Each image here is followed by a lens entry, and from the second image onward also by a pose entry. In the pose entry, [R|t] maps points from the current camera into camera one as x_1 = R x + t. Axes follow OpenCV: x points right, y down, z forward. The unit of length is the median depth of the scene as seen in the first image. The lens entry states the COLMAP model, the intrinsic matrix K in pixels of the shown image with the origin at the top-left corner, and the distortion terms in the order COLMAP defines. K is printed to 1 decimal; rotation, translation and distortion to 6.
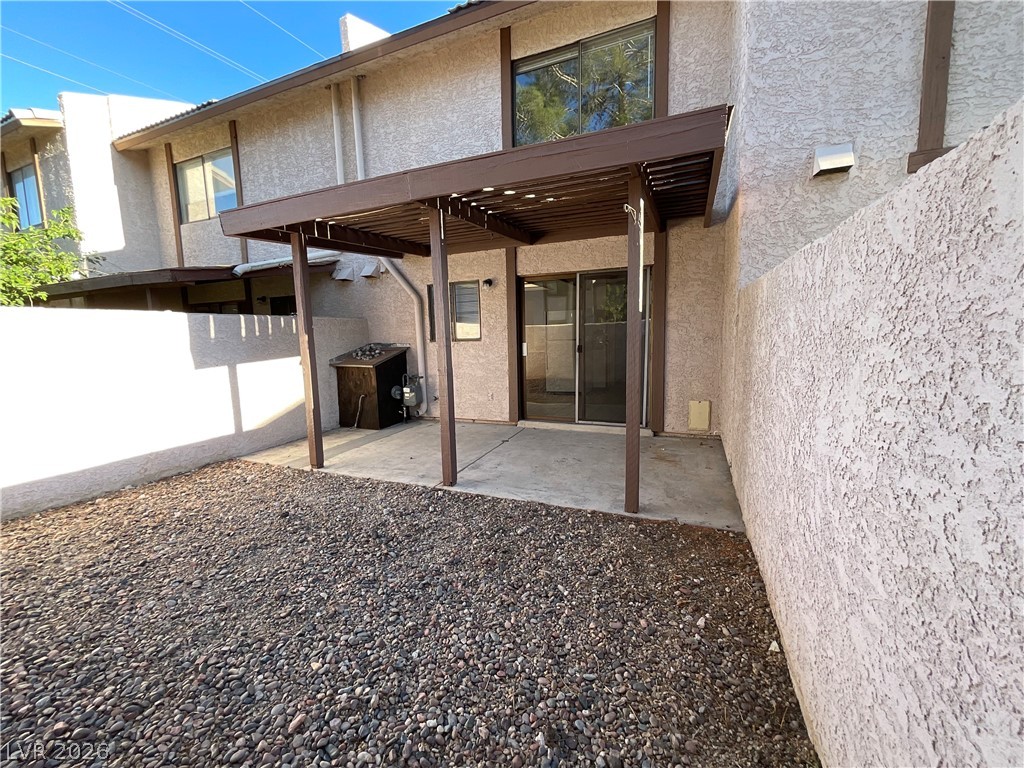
lens RADIAL K [[412.2, 0, 512.0], [0, 412.2, 384.0], [0, 0, 1]] dist [-0.001766, -0.000039]
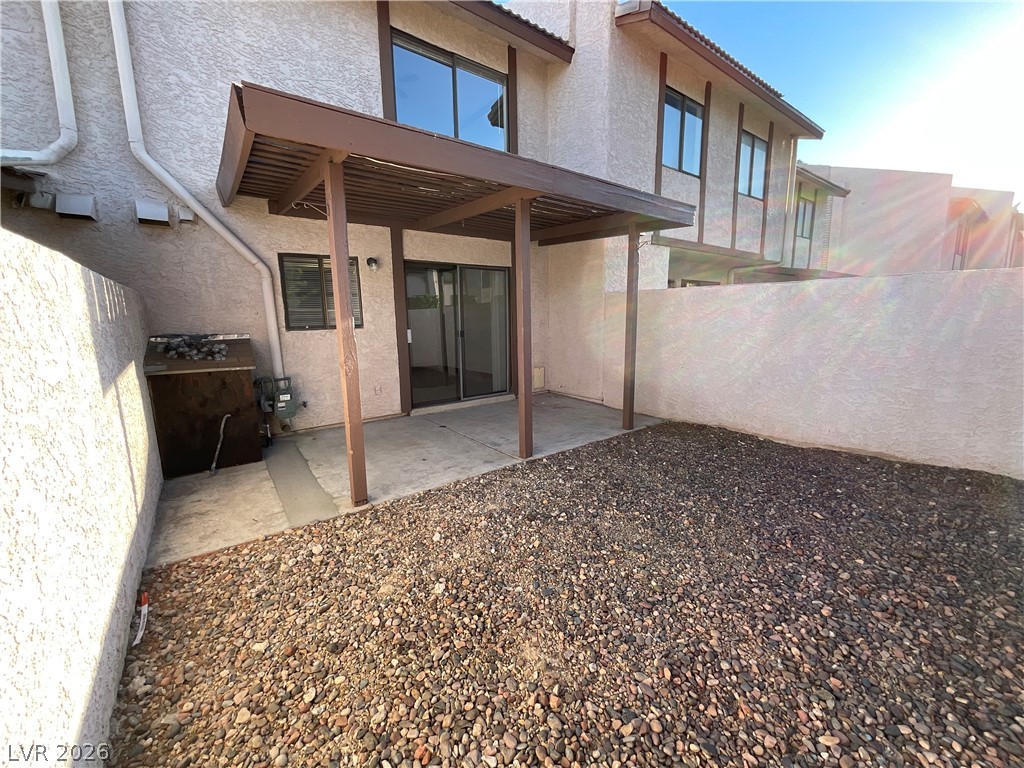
lens RADIAL K [[411.6, 0, 512.0], [0, 411.6, 384.0], [0, 0, 1]] dist [0.002230, 0.000326]
pose [[0.504328, -0.124136, 0.854543, -0.805602], [0.107912, 0.990915, 0.080259, -0.028018], [-0.856743, 0.051739, 0.513142, 0.345127]]
